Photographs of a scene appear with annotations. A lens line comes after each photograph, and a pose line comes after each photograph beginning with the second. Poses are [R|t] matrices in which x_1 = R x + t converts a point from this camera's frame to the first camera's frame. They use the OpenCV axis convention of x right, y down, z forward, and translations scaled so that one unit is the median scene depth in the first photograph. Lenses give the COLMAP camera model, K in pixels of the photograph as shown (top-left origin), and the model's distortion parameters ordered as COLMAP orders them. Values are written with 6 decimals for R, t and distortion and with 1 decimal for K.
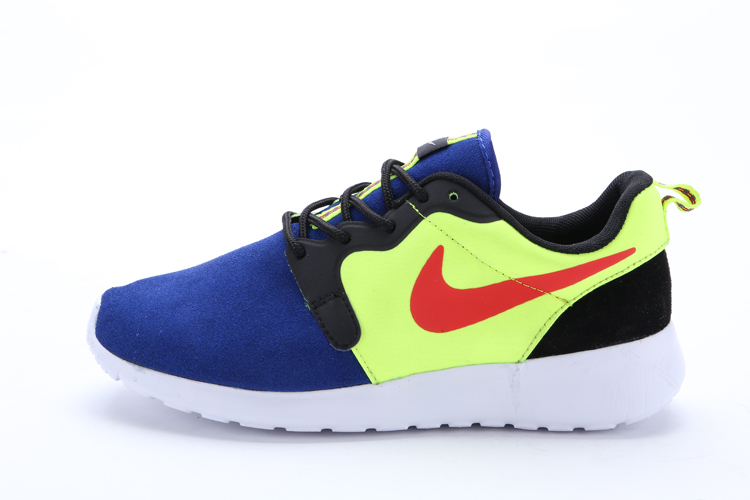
lens RADIAL K [[1385.1, 0, 375.0], [0, 1385.1, 250.0], [0, 0, 1]] dist [0.091141, 0.068773]
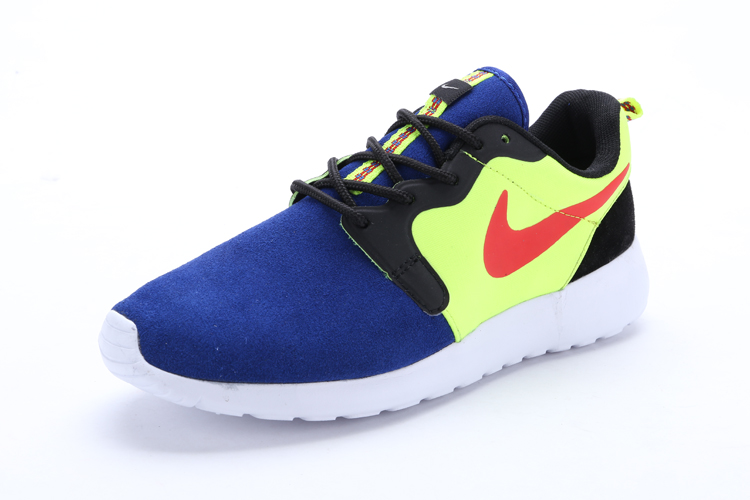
lens RADIAL K [[1385.1, 0, 375.0], [0, 1385.1, 250.0], [0, 0, 1]] dist [0.091141, 0.068773]
pose [[0.790122, -0.187984, 0.583412, -0.605606], [0.136987, 0.981892, 0.130857, -0.102632], [-0.597446, -0.023473, 0.801566, 0.256504]]
